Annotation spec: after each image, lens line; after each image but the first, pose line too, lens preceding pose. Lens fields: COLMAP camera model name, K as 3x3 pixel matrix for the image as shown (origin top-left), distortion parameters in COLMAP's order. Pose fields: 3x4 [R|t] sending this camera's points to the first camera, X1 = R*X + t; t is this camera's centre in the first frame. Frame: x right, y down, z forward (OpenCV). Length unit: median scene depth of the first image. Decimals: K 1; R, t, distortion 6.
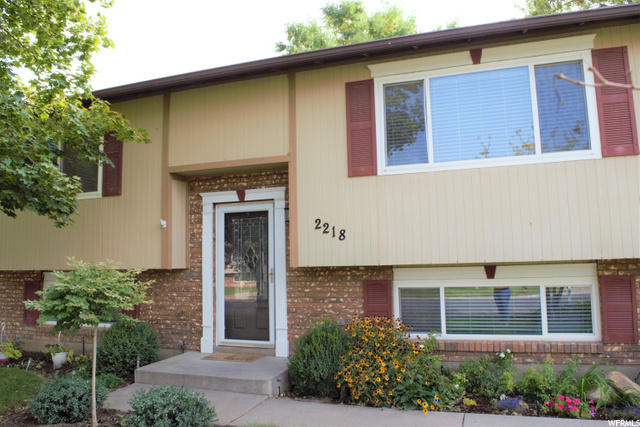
lens RADIAL K [[501.8, 0, 320.0], [0, 501.8, 213.5], [0, 0, 1]] dist [-0.099974, 0.029514]
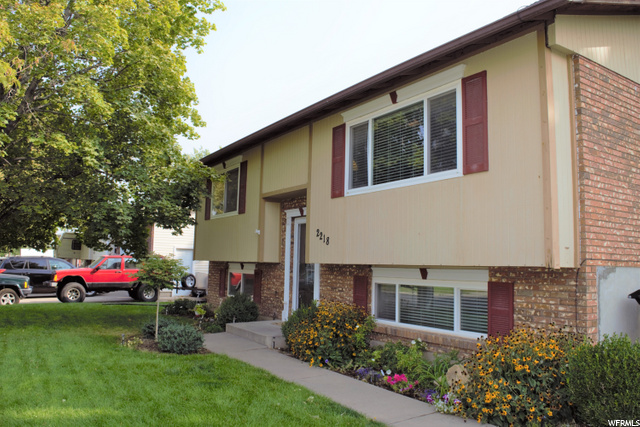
lens RADIAL K [[501.8, 0, 320.0], [0, 501.8, 213.5], [0, 0, 1]] dist [-0.099974, 0.029514]
pose [[0.791416, -0.024468, -0.610789, 0.834990], [0.026132, 0.999639, -0.006186, -0.023402], [0.610720, -0.011065, 0.791770, -0.091675]]
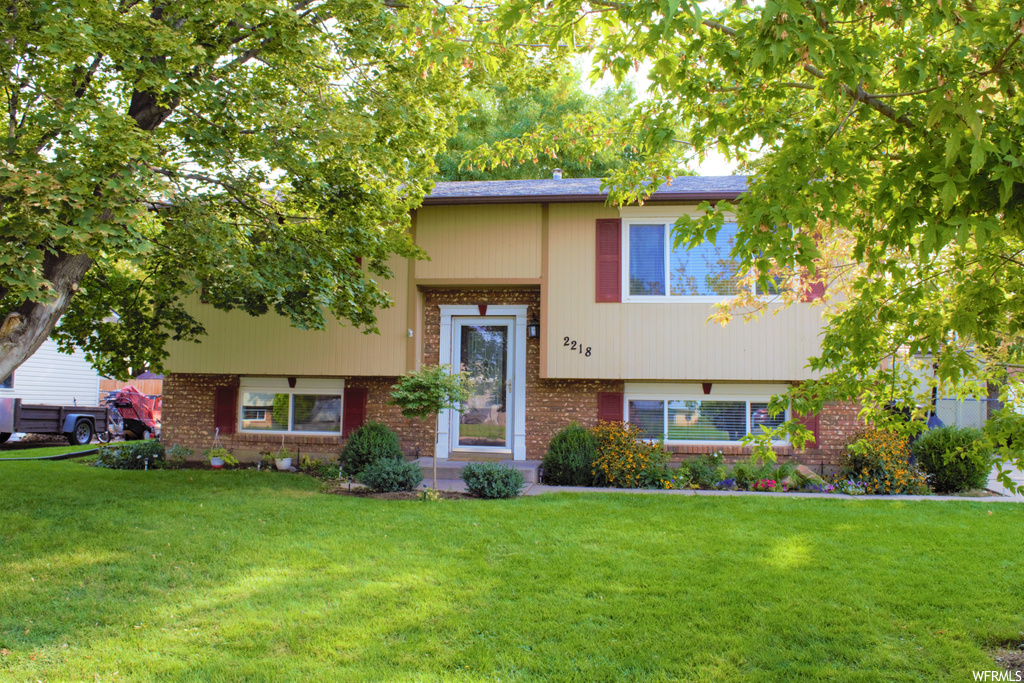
lens RADIAL K [[802.9, 0, 512.0], [0, 802.9, 341.5], [0, 0, 1]] dist [-0.099974, 0.029514]
pose [[0.980989, 0.048786, 0.187830, -0.463209], [-0.054438, 0.998203, 0.025045, -0.017295], [-0.186270, -0.034794, 0.981882, -0.764883]]
